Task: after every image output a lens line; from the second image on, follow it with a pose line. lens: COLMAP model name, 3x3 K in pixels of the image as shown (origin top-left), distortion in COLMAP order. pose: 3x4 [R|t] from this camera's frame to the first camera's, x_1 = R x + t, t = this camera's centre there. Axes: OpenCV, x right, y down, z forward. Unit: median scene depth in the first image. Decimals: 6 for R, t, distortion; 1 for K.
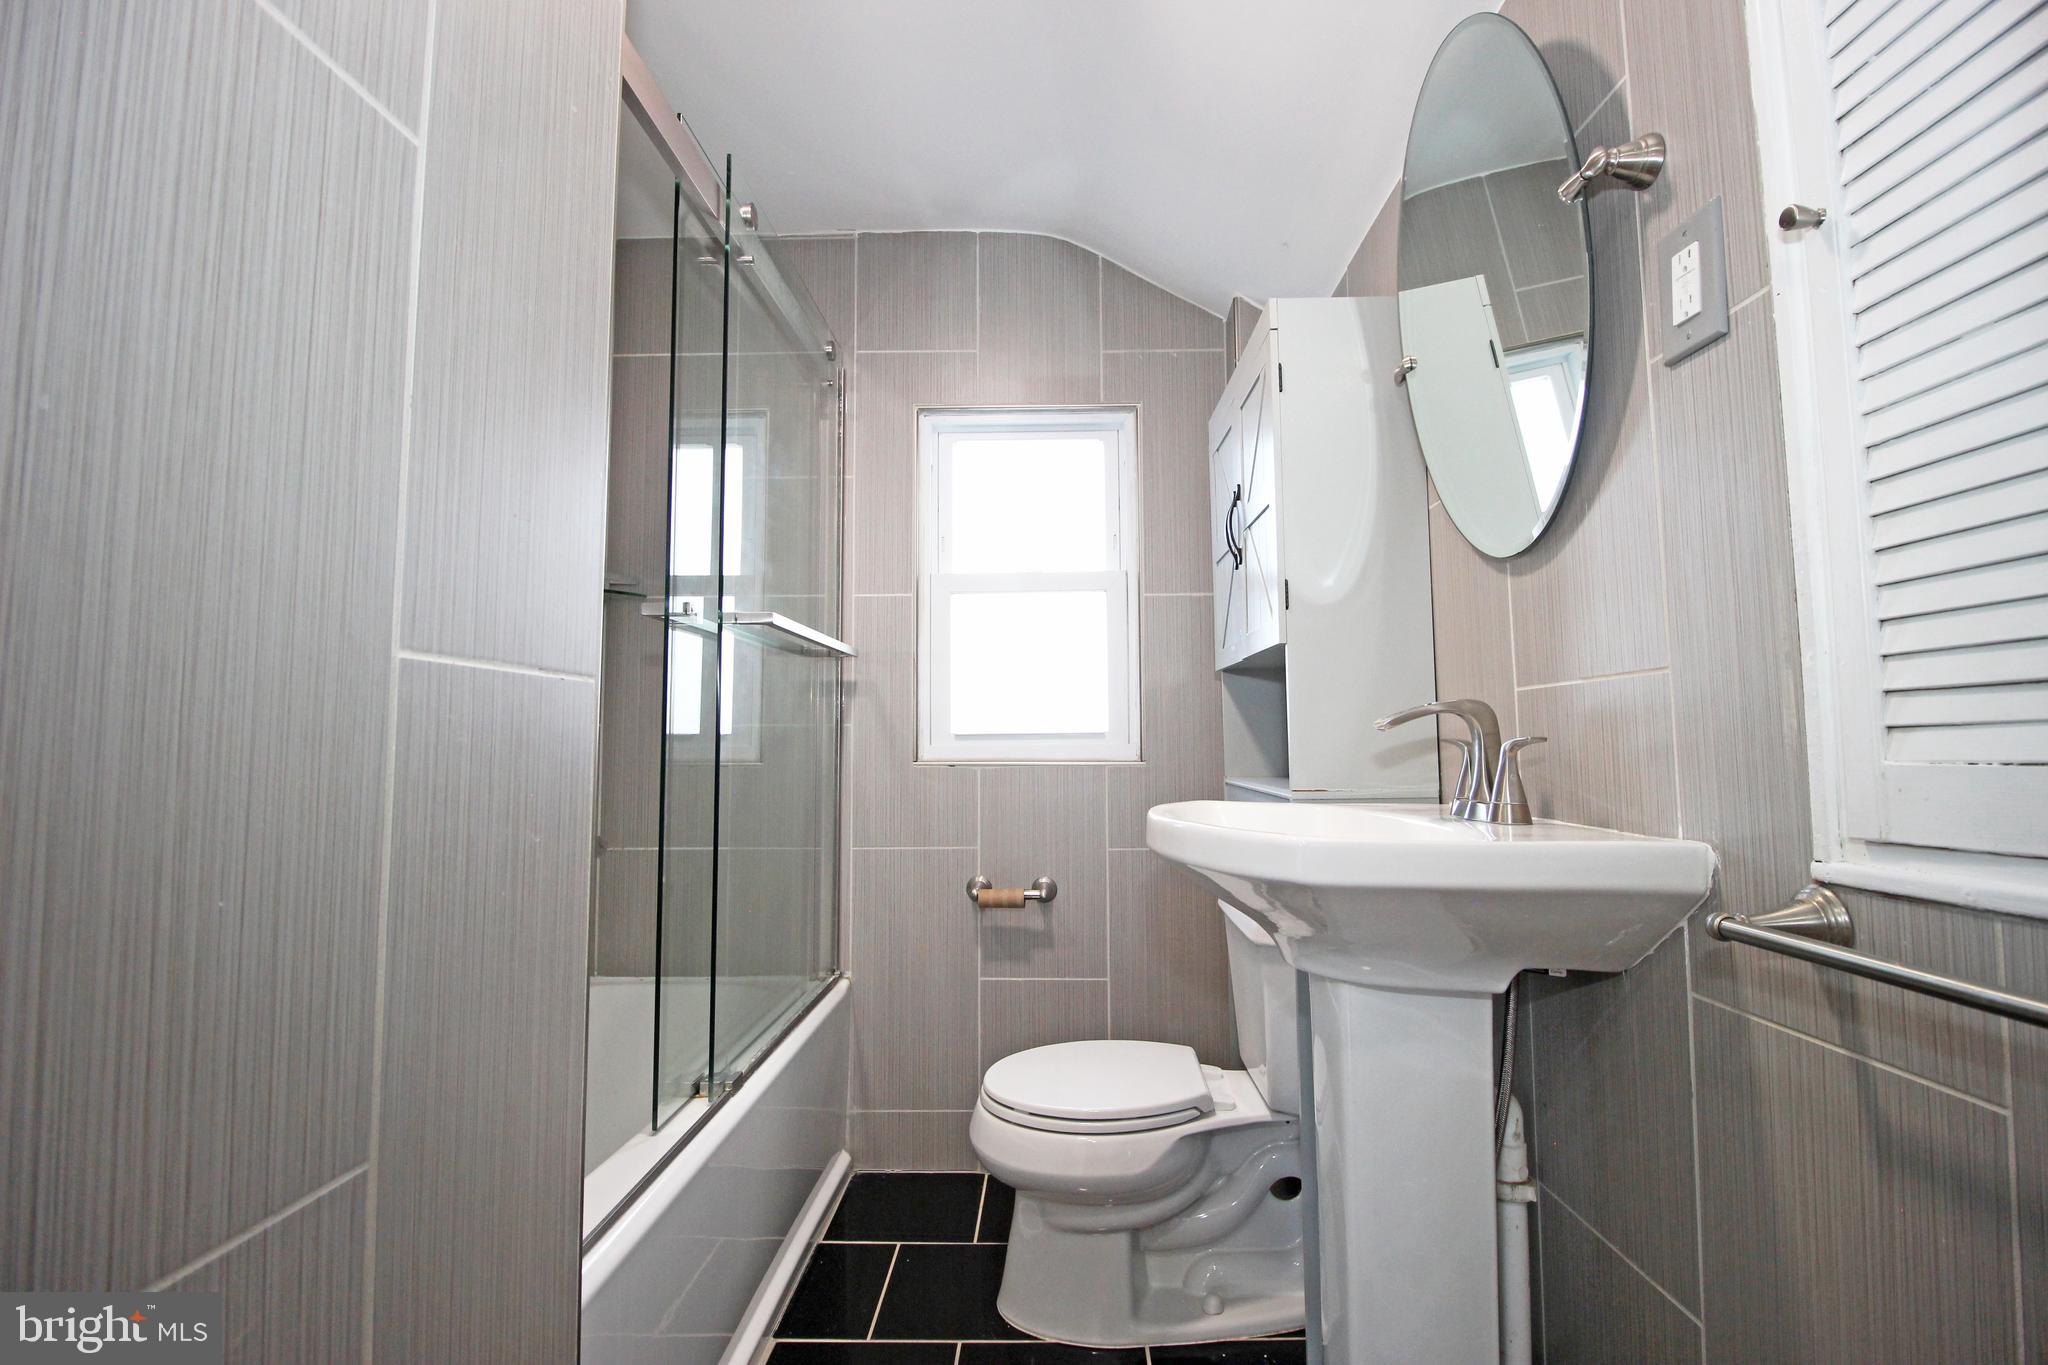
lens RADIAL K [[956.7, 0, 1023.1], [0, 956.7, 668.0], [0, 0, 1]] dist [-0.010947, -0.009362]
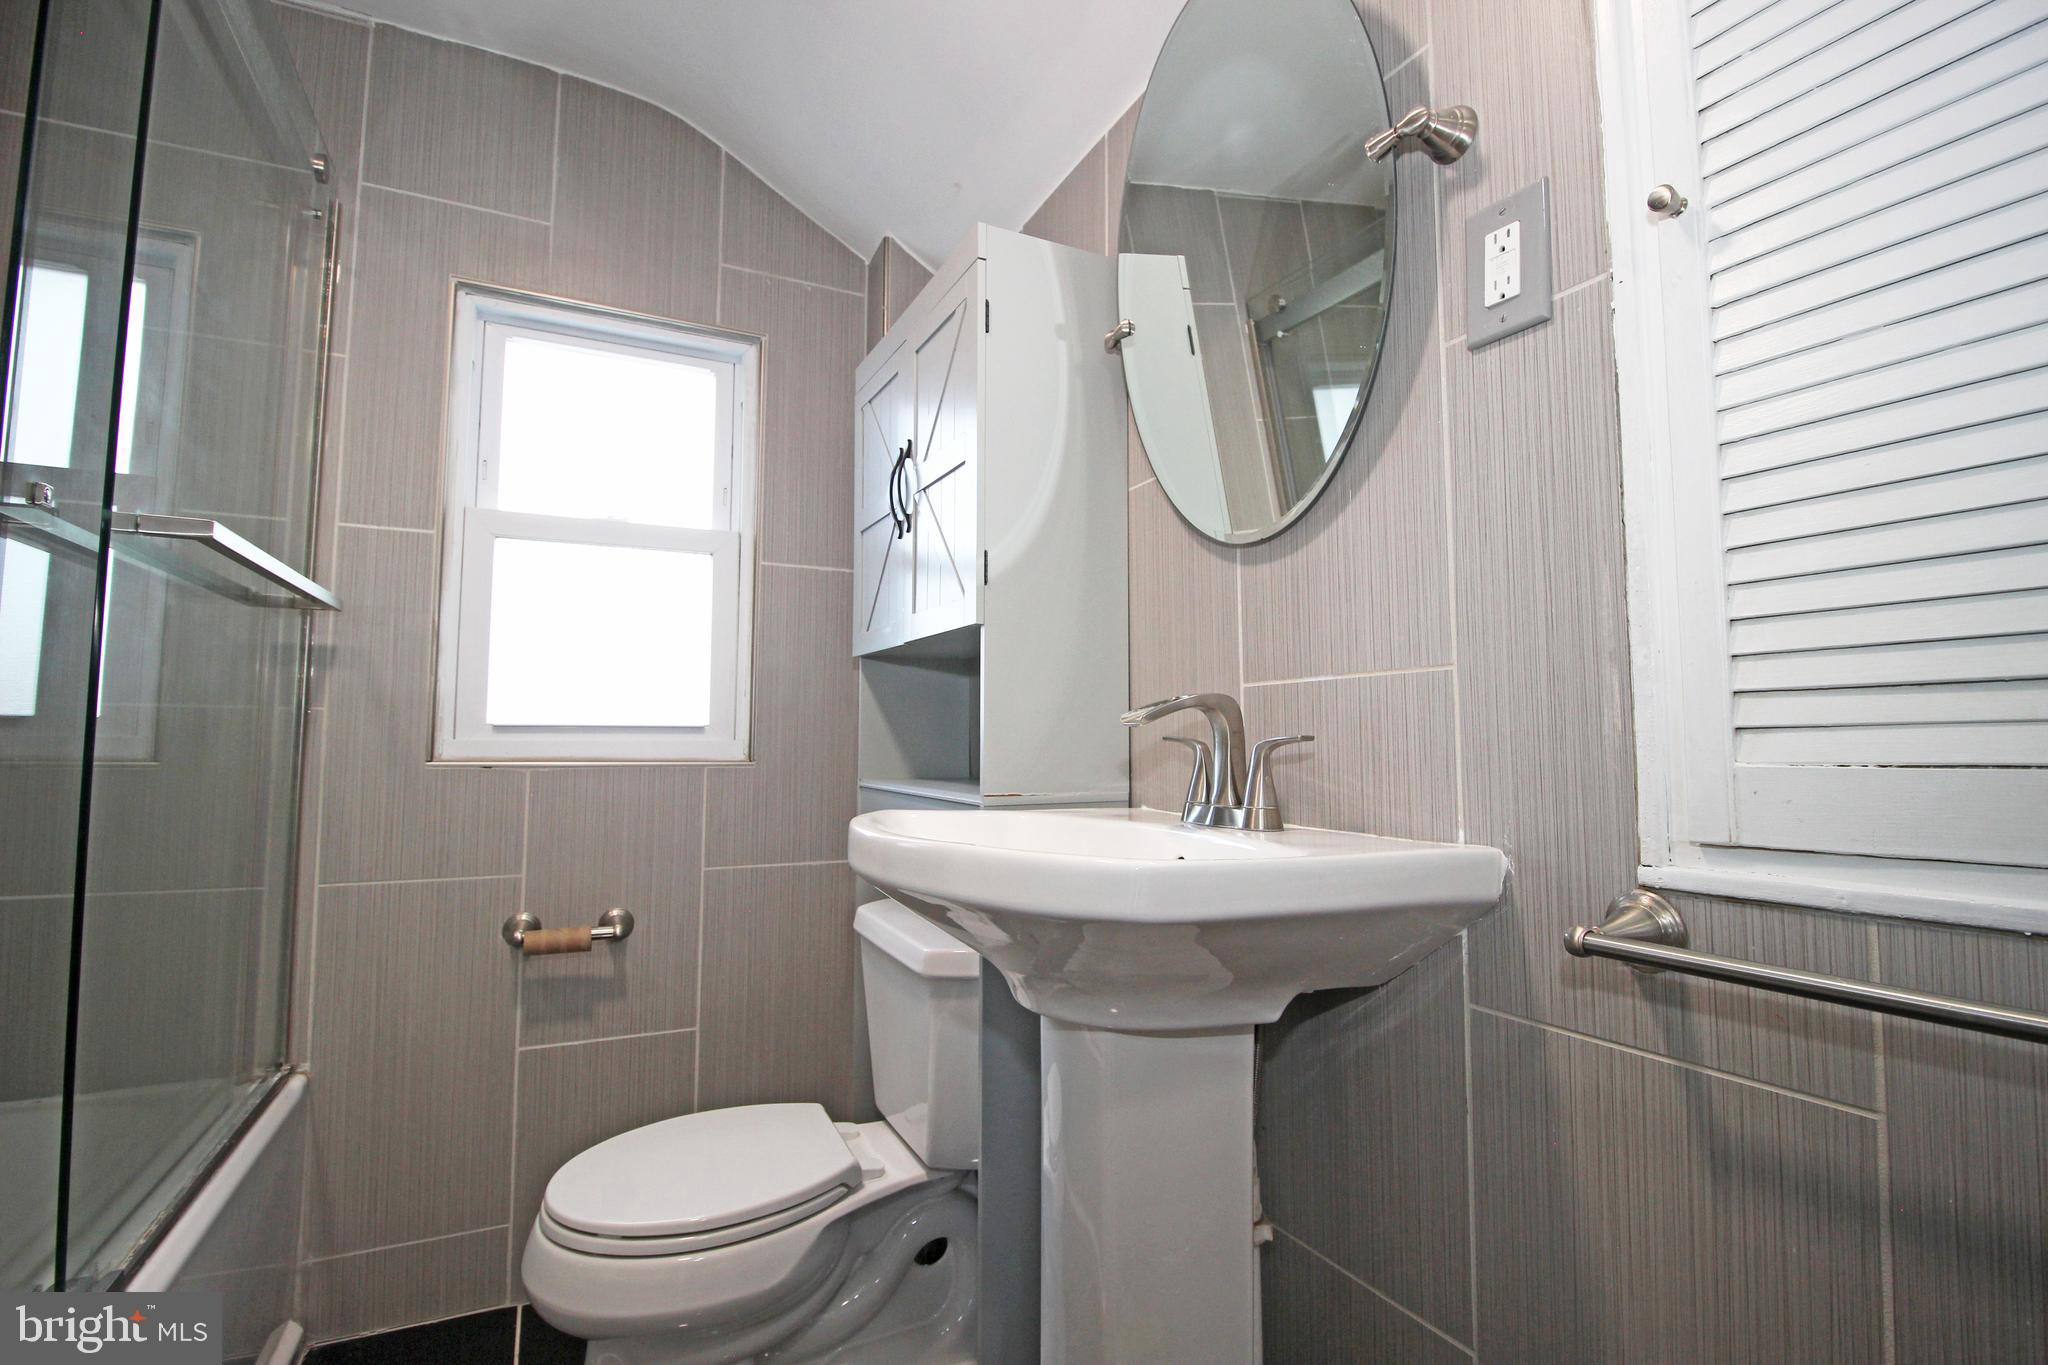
lens RADIAL K [[956.7, 0, 1038.1], [0, 956.7, 673.5], [0, 0, 1]] dist [-0.010947, -0.009362]
pose [[0.874341, 0.045305, 0.483193, -0.086161], [-0.047936, 0.998826, -0.006910, 0.020345], [-0.482939, -0.017121, 0.875486, 0.208236]]
